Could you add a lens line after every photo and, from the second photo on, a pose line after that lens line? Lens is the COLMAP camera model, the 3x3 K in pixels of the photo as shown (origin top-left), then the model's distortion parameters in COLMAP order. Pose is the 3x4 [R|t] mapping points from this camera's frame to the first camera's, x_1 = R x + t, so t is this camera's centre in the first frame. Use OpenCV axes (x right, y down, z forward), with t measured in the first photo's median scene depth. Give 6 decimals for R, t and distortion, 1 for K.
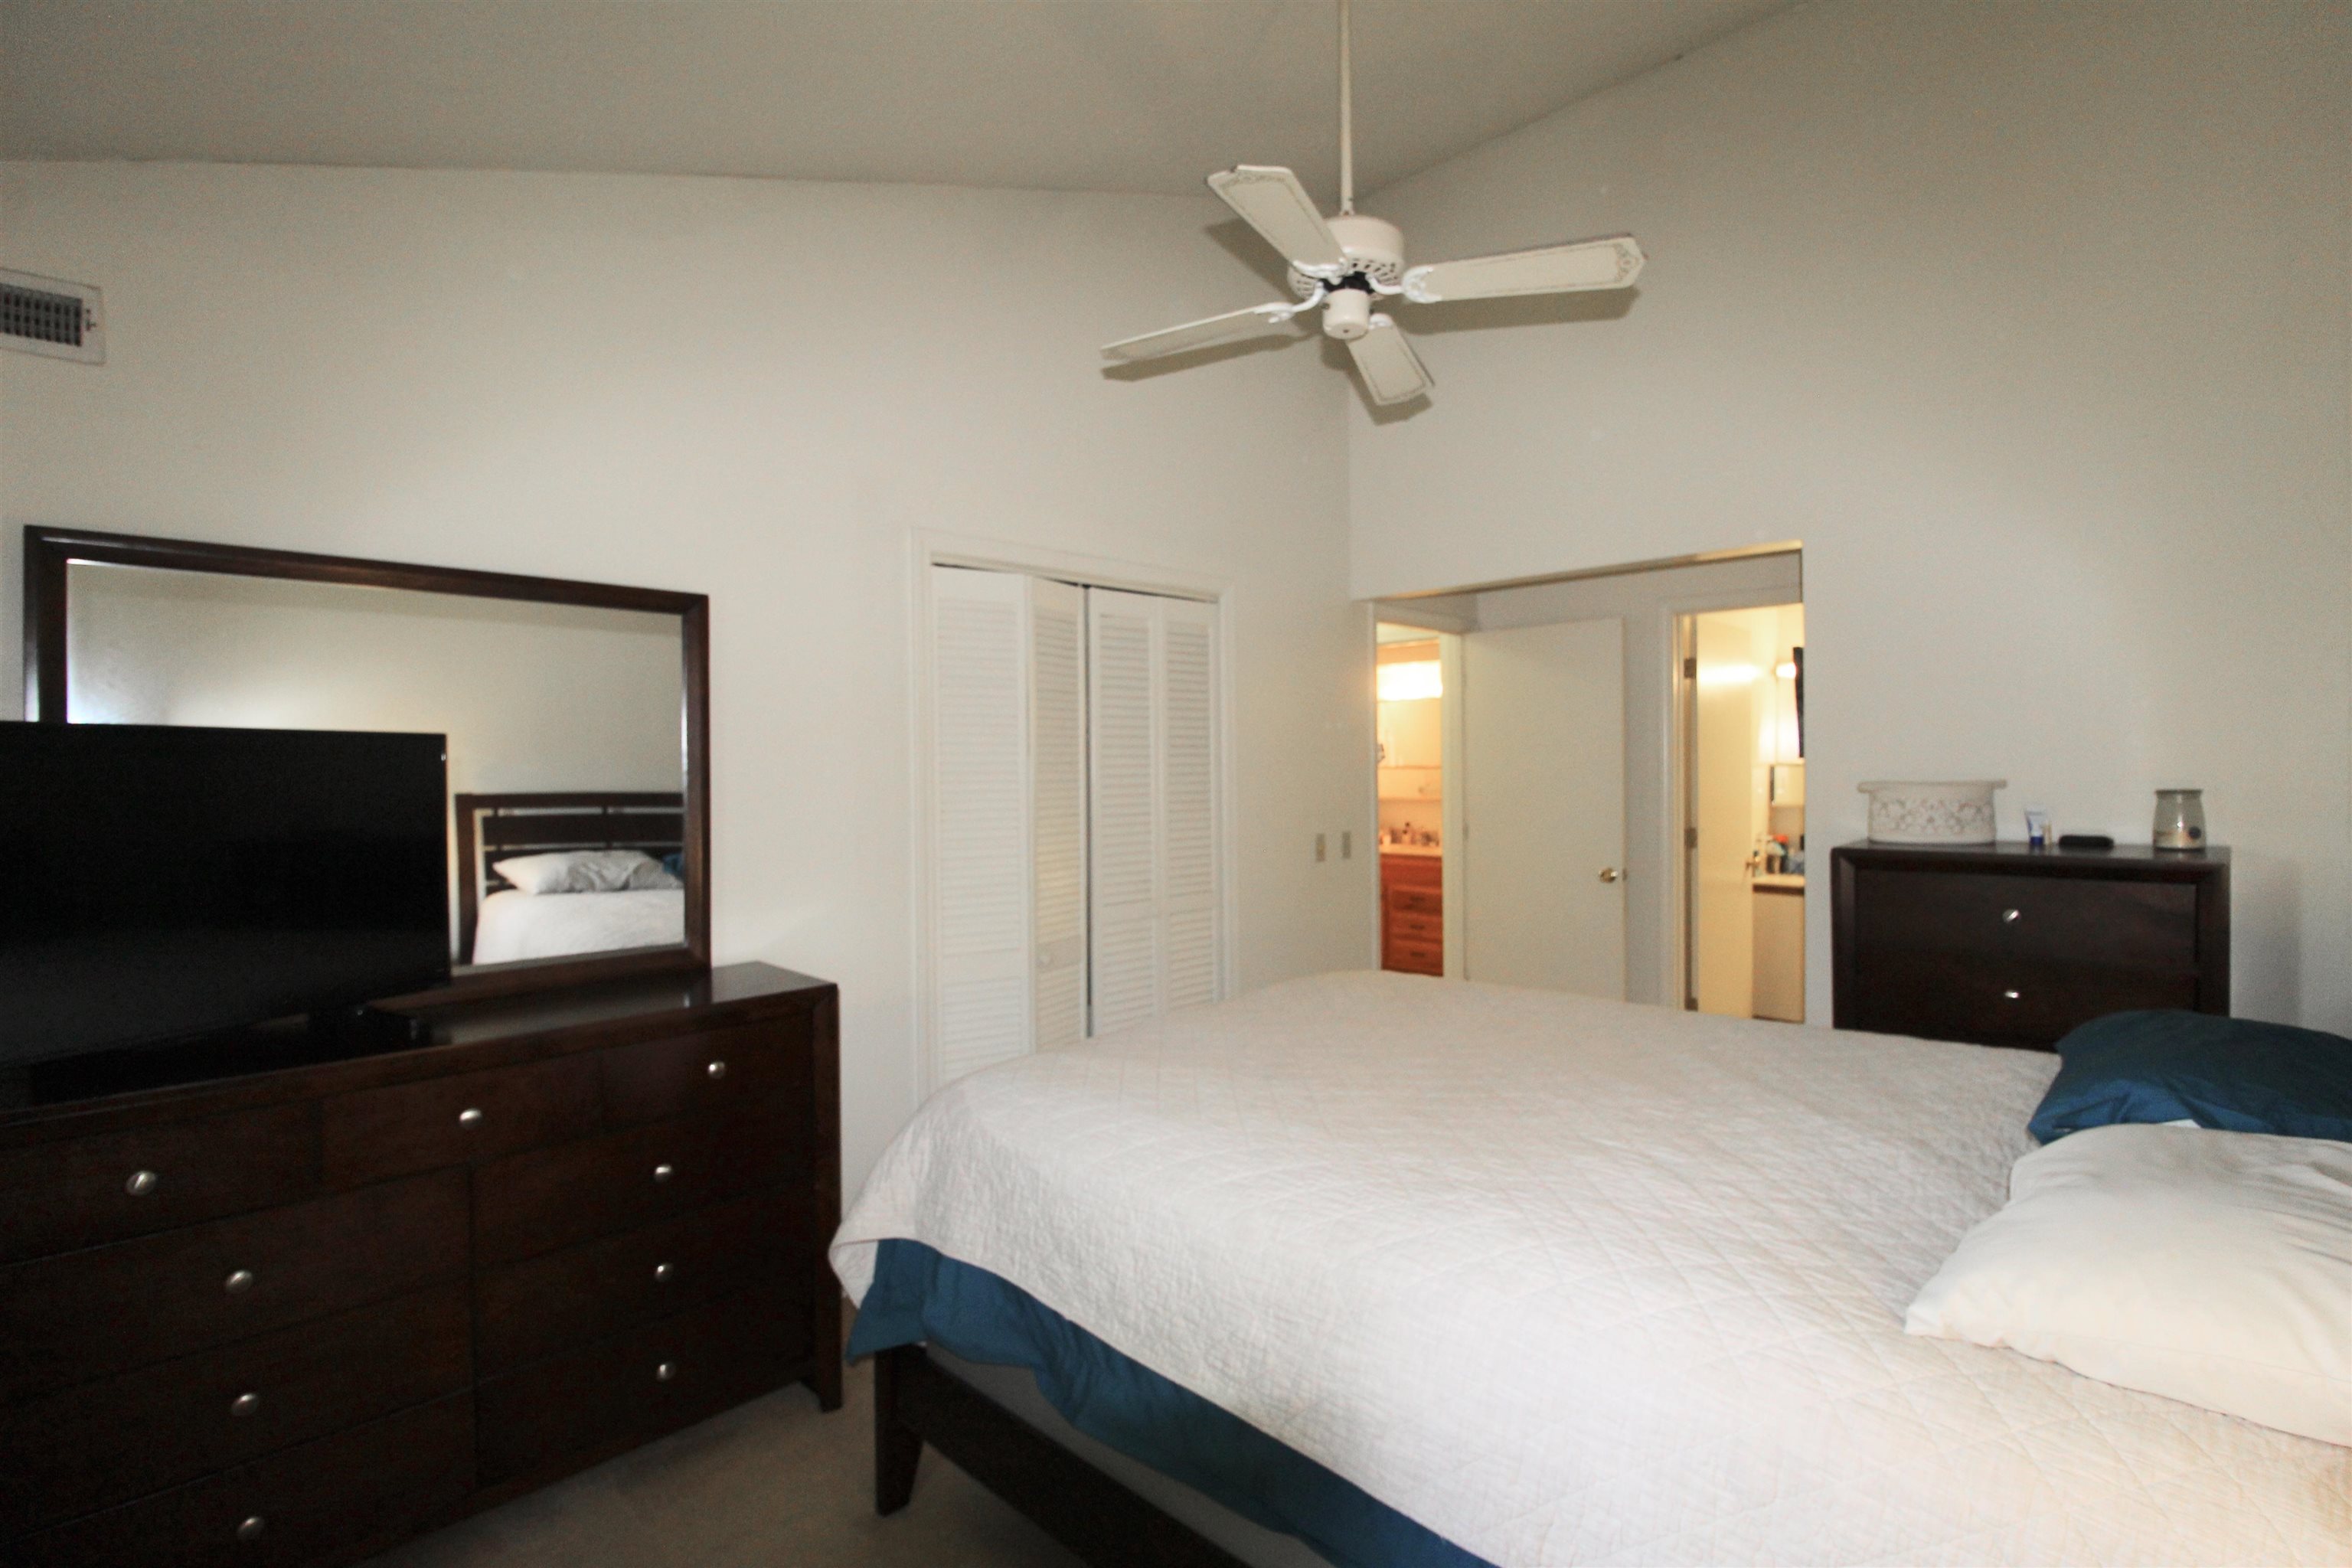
lens RADIAL K [[1088.9, 0, 1176.9], [0, 1088.9, 776.2], [0, 0, 1]] dist [-0.004718, -0.010377]
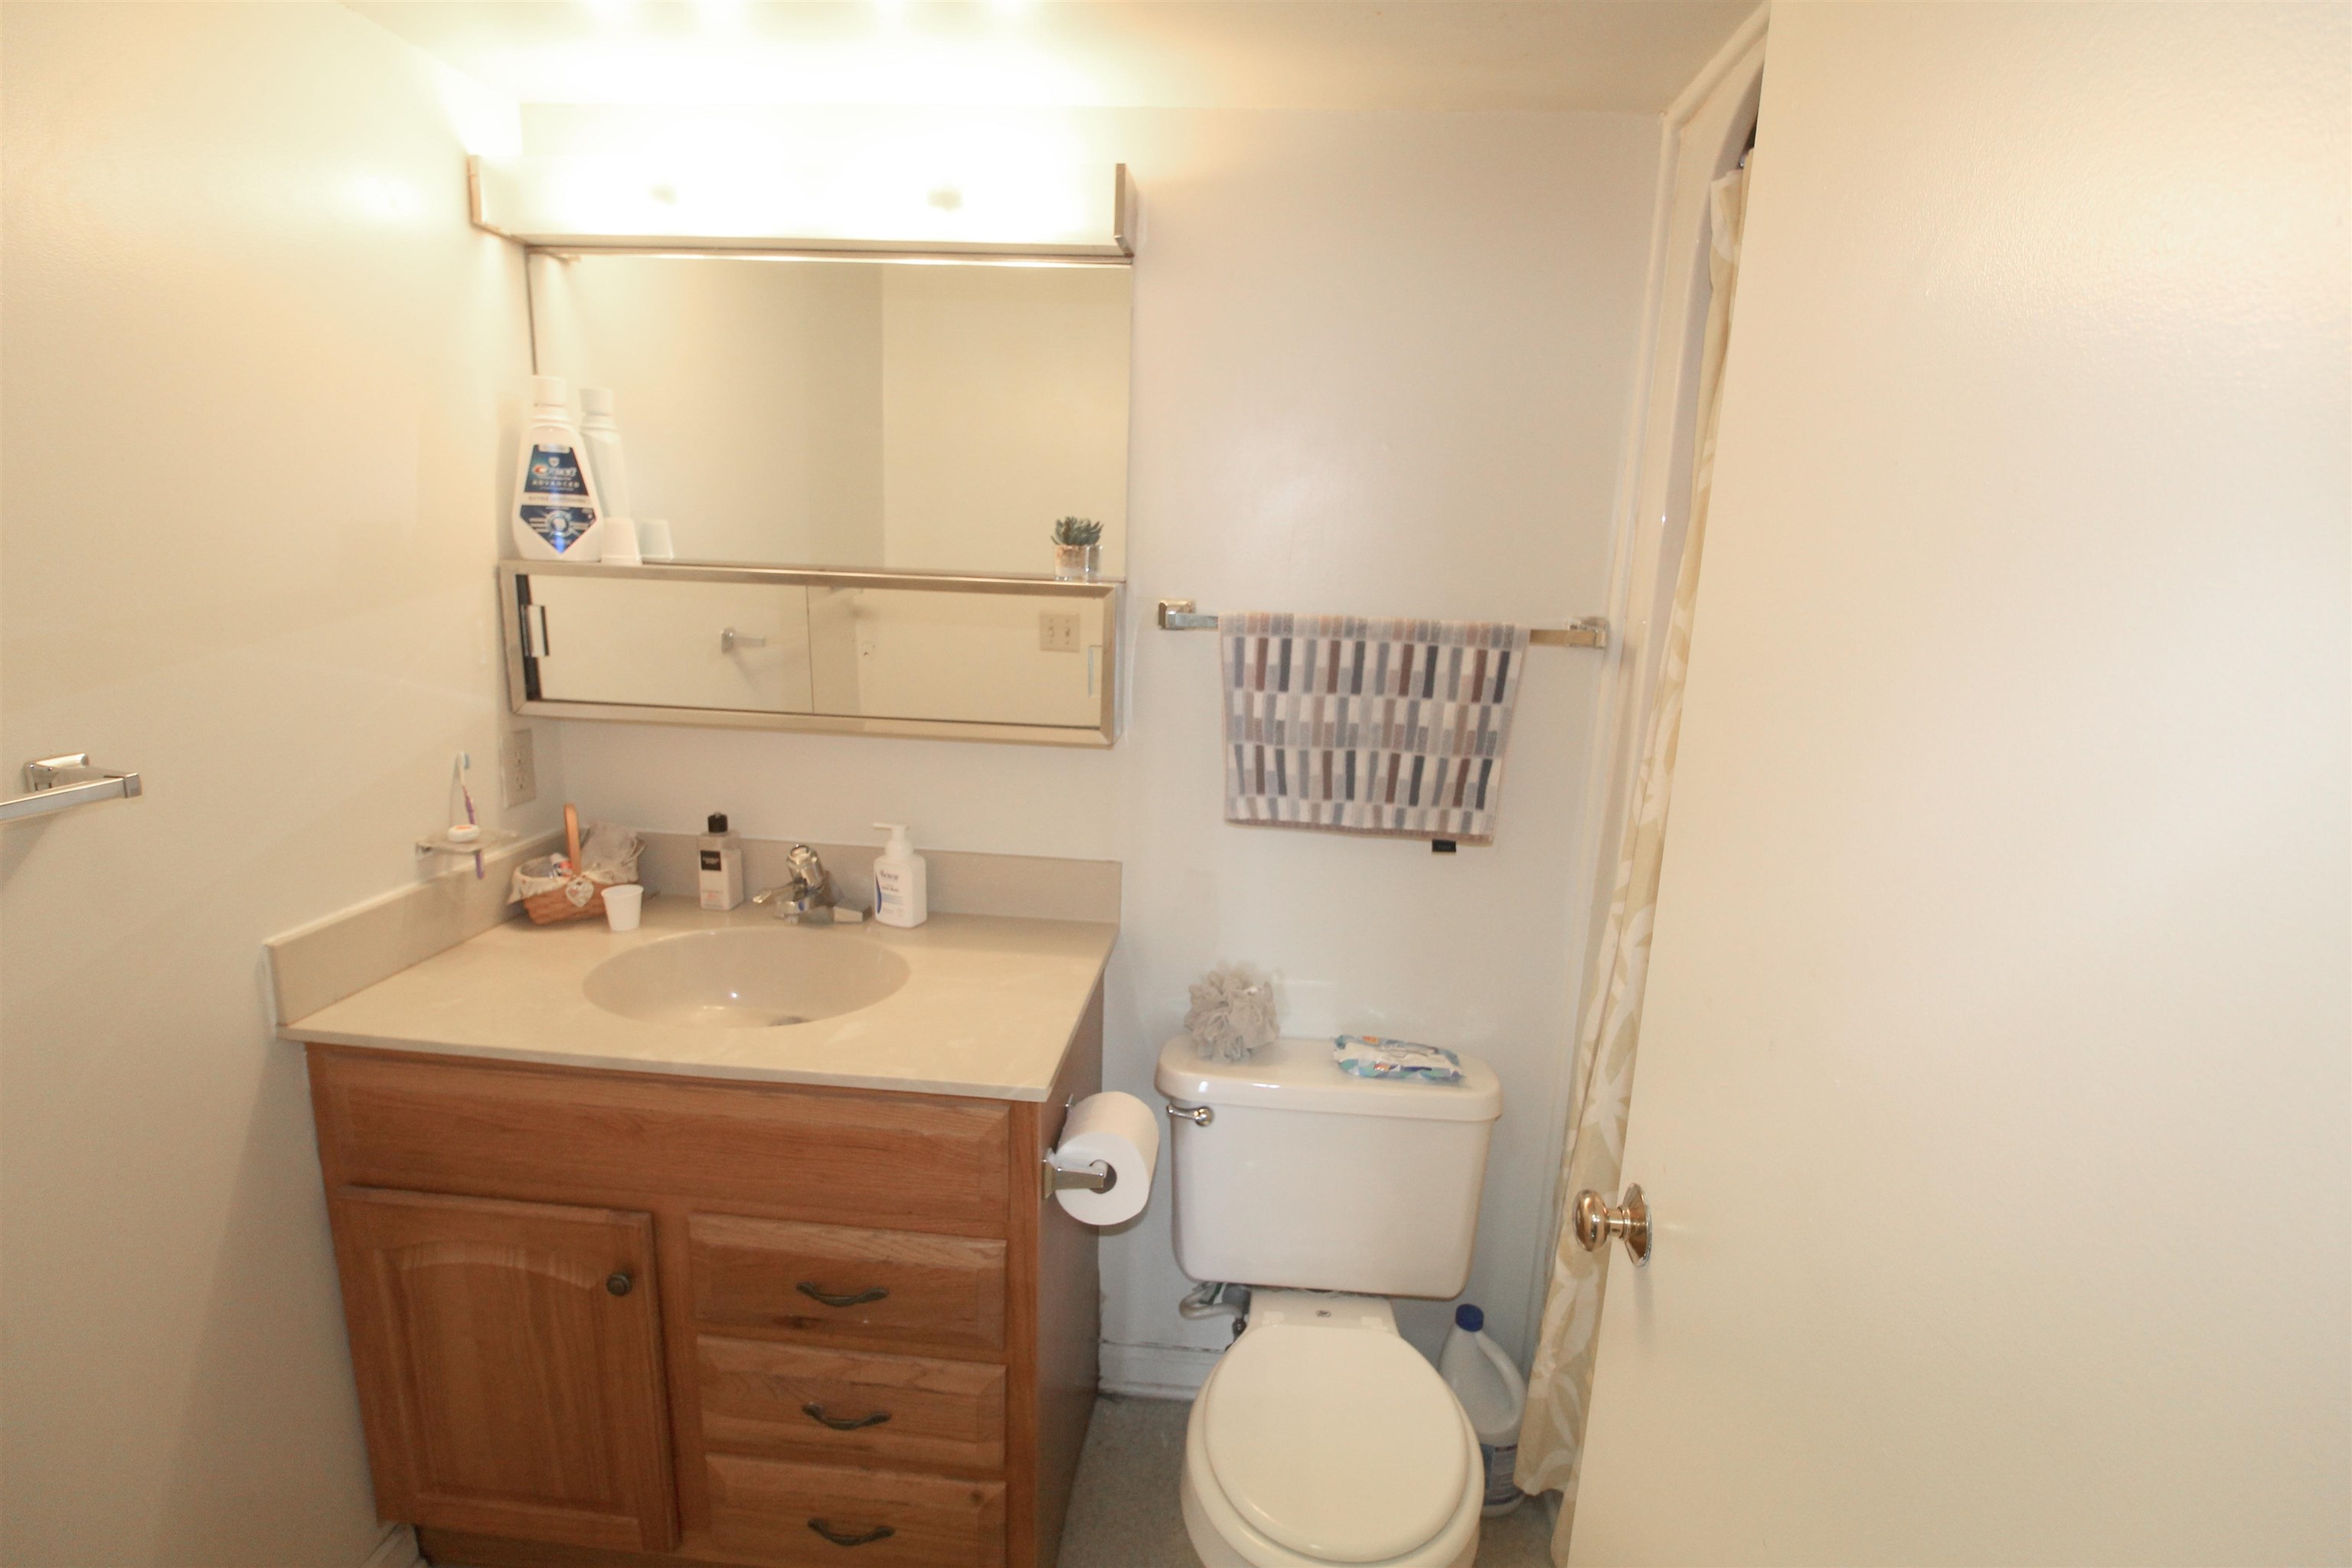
lens RADIAL K [[1088.9, 0, 1177.6], [0, 1088.9, 785.9], [0, 0, 1]] dist [-0.004718, -0.010377]
pose [[0.767497, -0.101659, 0.632940, 0.148157], [-0.034991, 0.979231, 0.199707, -0.014353], [-0.640097, -0.175422, 0.748000, 0.802090]]
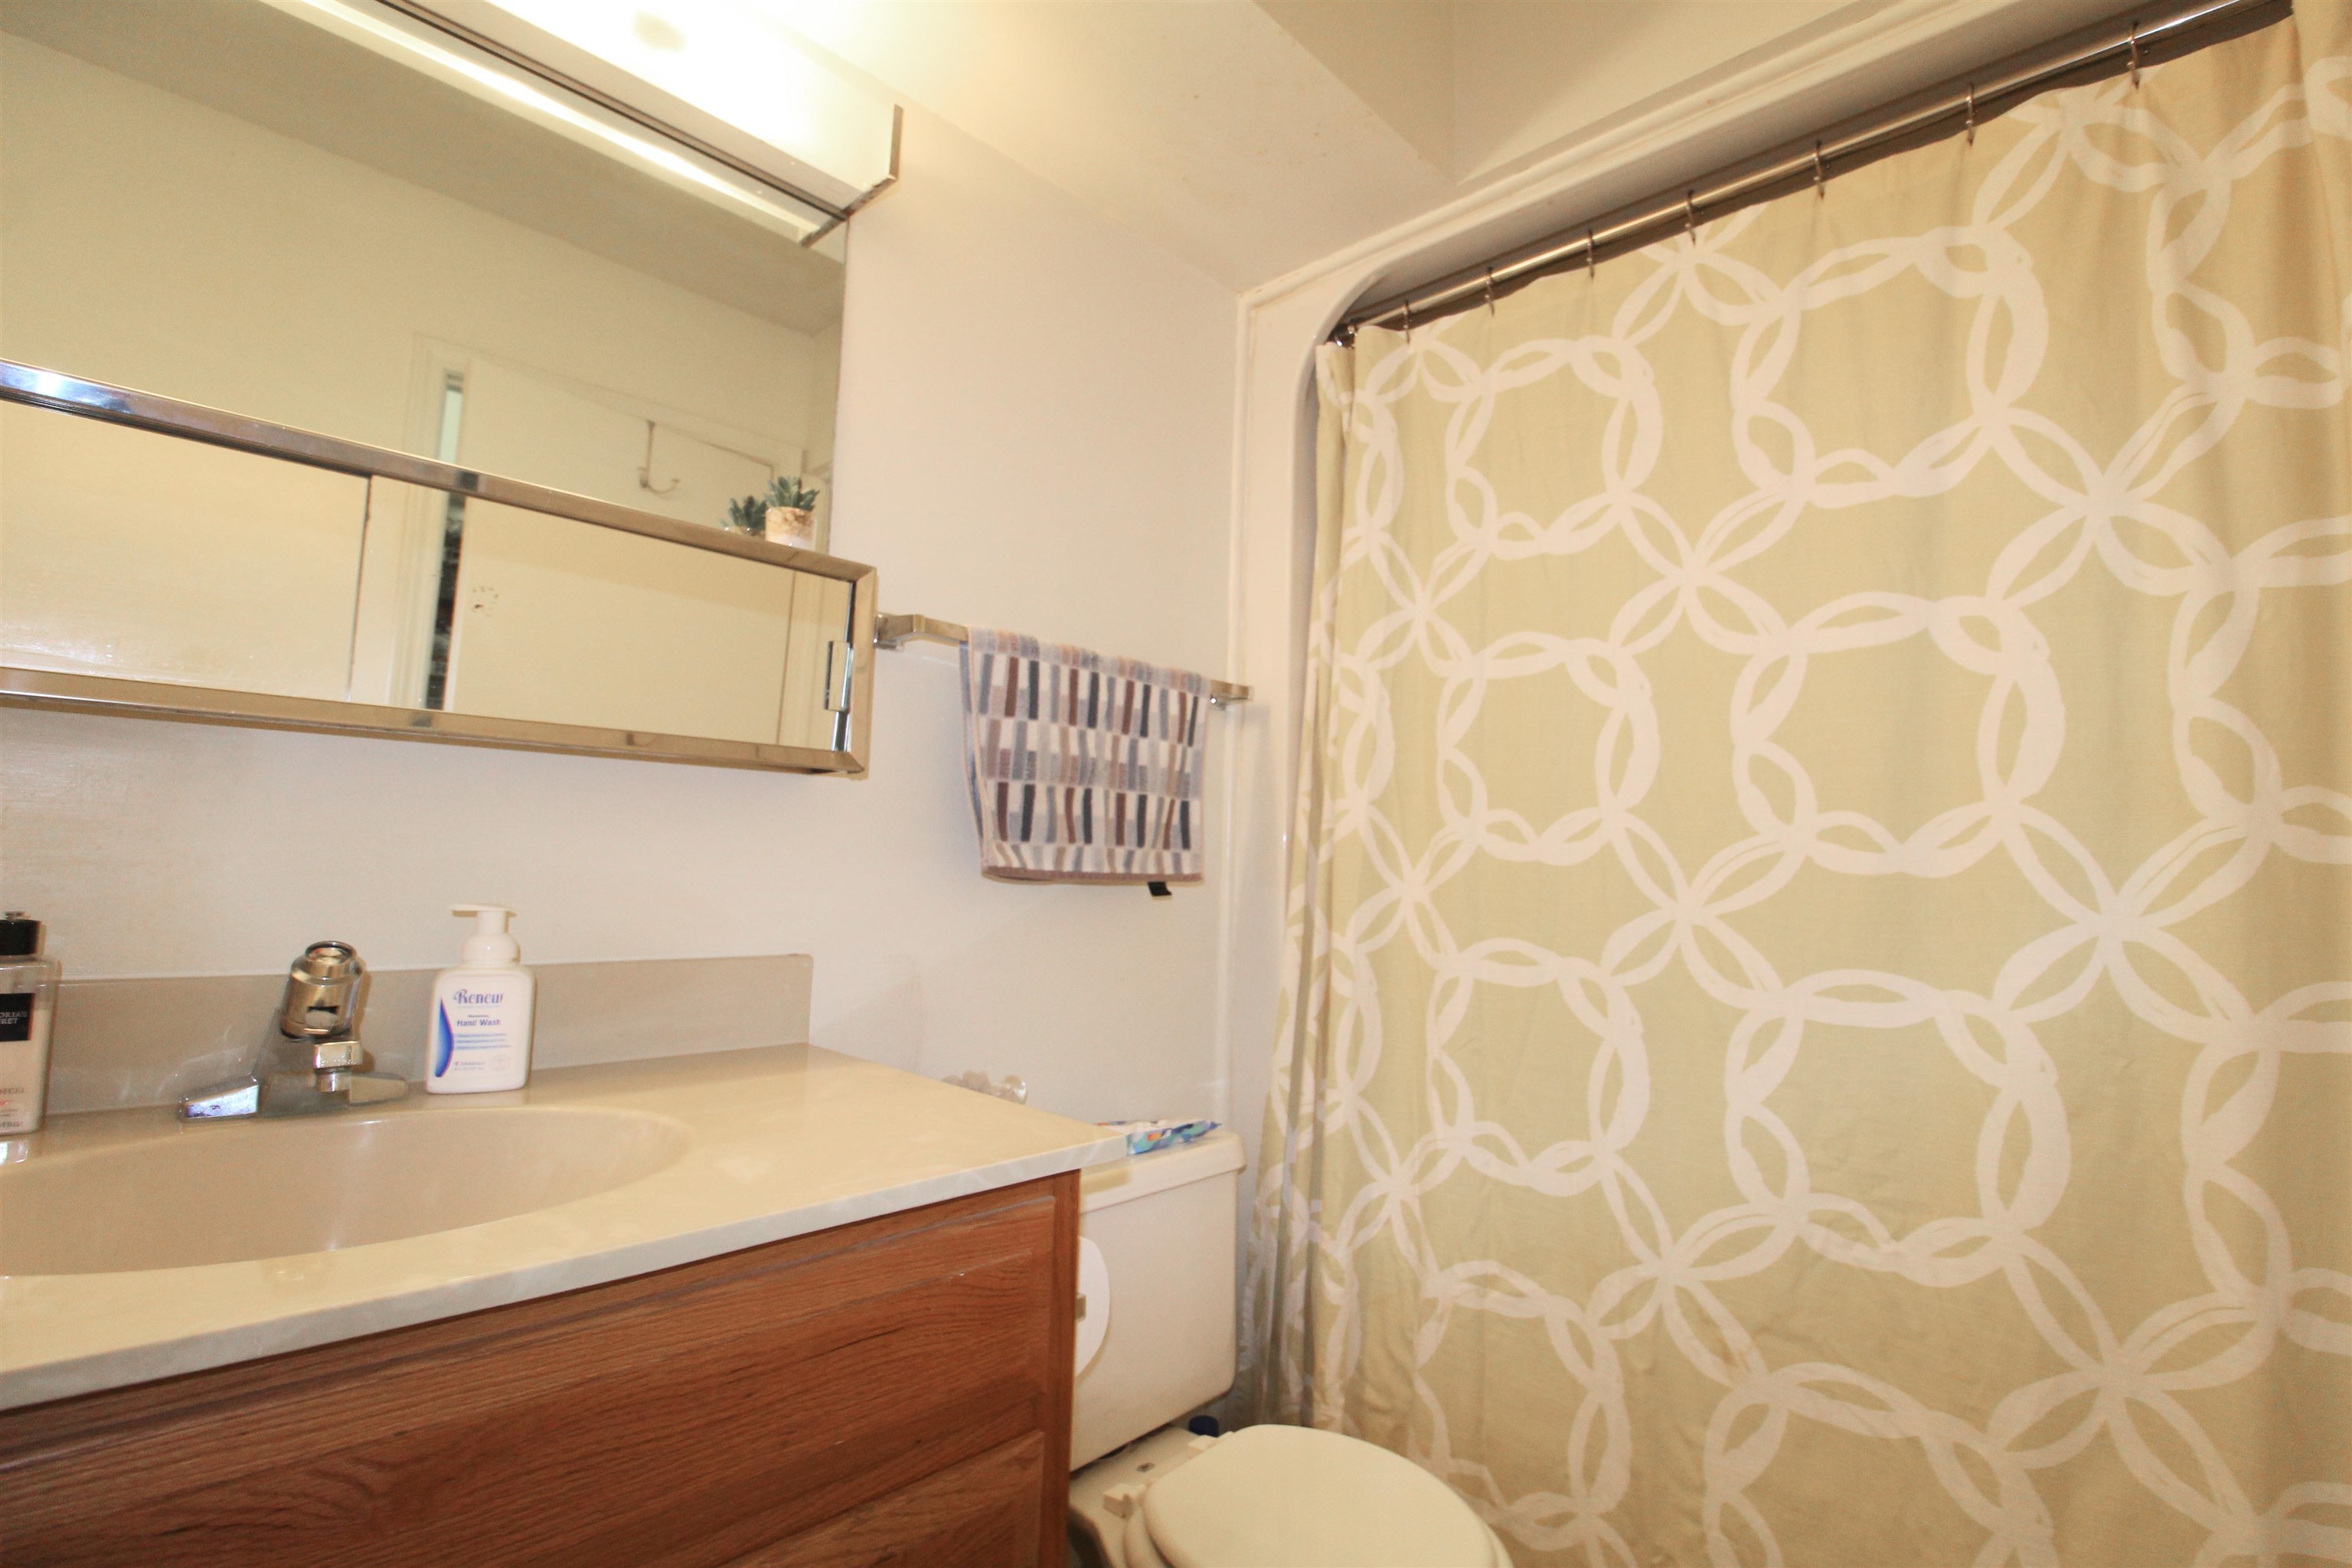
lens RADIAL K [[1088.9, 0, 1183.4], [0, 1088.9, 782.9], [0, 0, 1]] dist [-0.004718, -0.010377]
pose [[-0.012763, 0.087805, 0.996056, 0.110299], [-0.013698, 0.996028, -0.087978, 0.038605], [-0.999825, -0.014766, -0.011510, 0.931131]]
